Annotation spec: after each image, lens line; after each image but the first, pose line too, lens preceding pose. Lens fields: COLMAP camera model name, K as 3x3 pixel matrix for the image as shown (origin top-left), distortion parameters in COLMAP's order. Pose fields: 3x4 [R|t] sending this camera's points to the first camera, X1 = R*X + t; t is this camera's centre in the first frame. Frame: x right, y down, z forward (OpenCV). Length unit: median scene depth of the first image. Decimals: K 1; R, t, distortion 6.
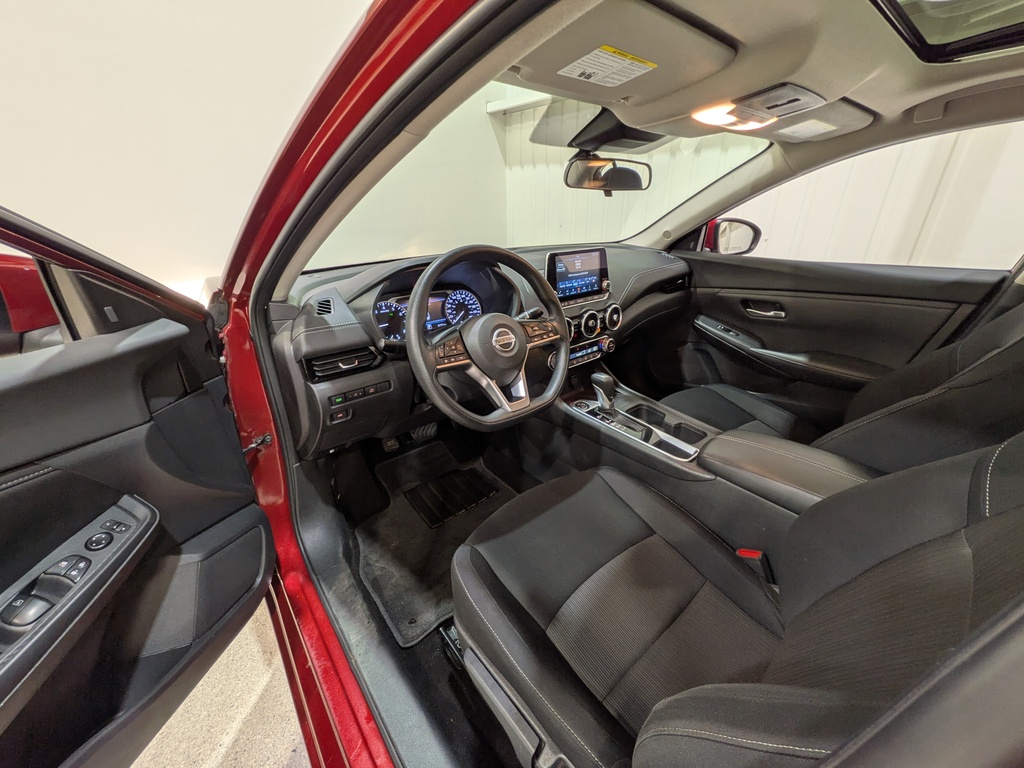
lens RADIAL K [[412.0, 0, 517.5], [0, 412.0, 380.2], [0, 0, 1]] dist [-0.001234, 0.000139]
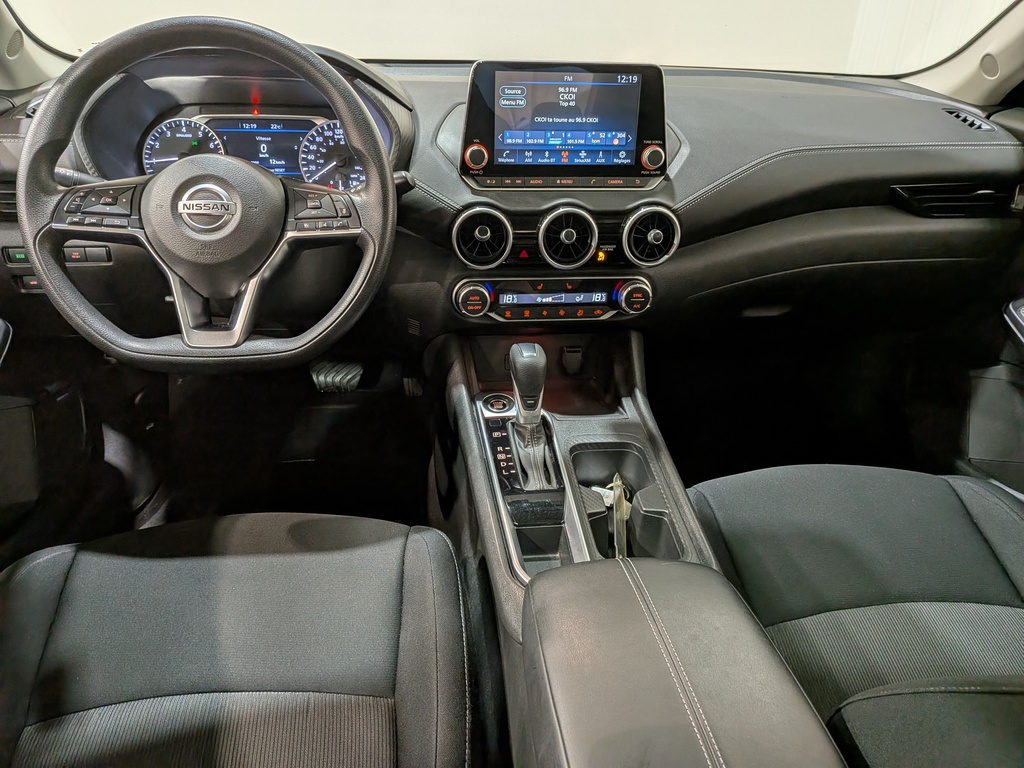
lens RADIAL K [[750.2, 0, 505.7], [0, 750.2, 382.7], [0, 0, 1]] dist [0.059972, -0.108098]
pose [[0.830605, 0.286265, -0.477649, 0.576436], [-0.252483, 0.958114, 0.135164, -0.080789], [0.496335, 0.008331, 0.868091, 0.267387]]
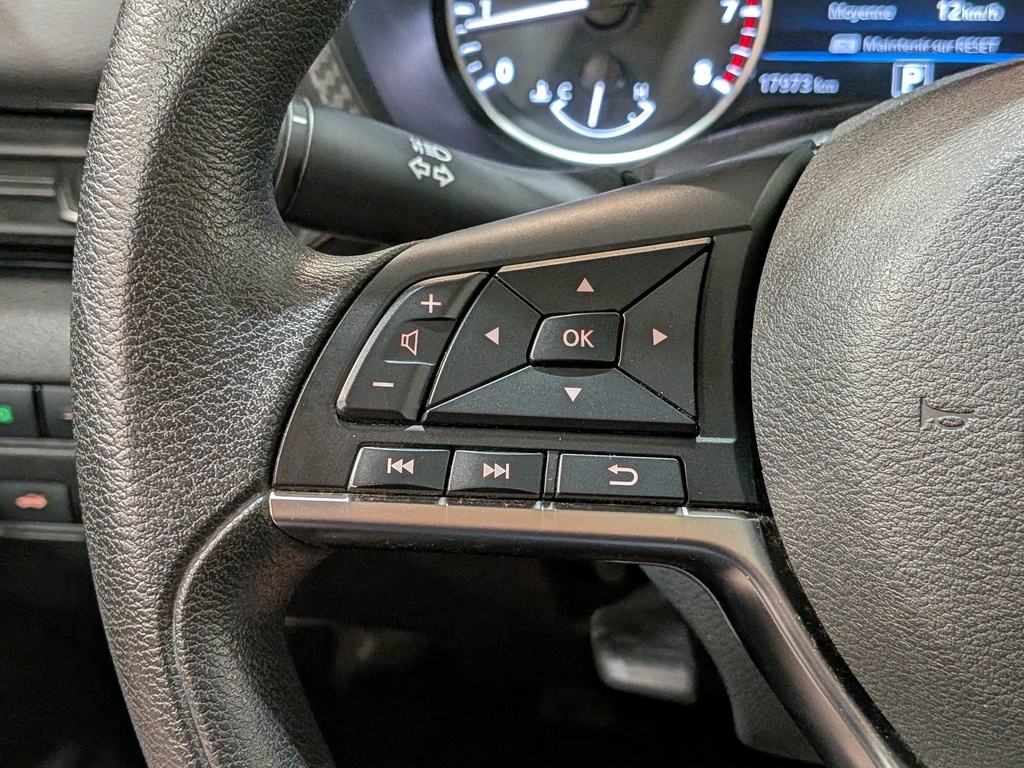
lens RADIAL K [[1567.1, 0, 507.6], [0, 1567.1, 382.1], [0, 0, 1]] dist [0.059019, 0.000000]
pose [[0.717407, 0.332022, -0.612444, 0.034835], [-0.273951, 0.942751, 0.190188, -0.092488], [0.640529, 0.031337, 0.767294, 0.496584]]
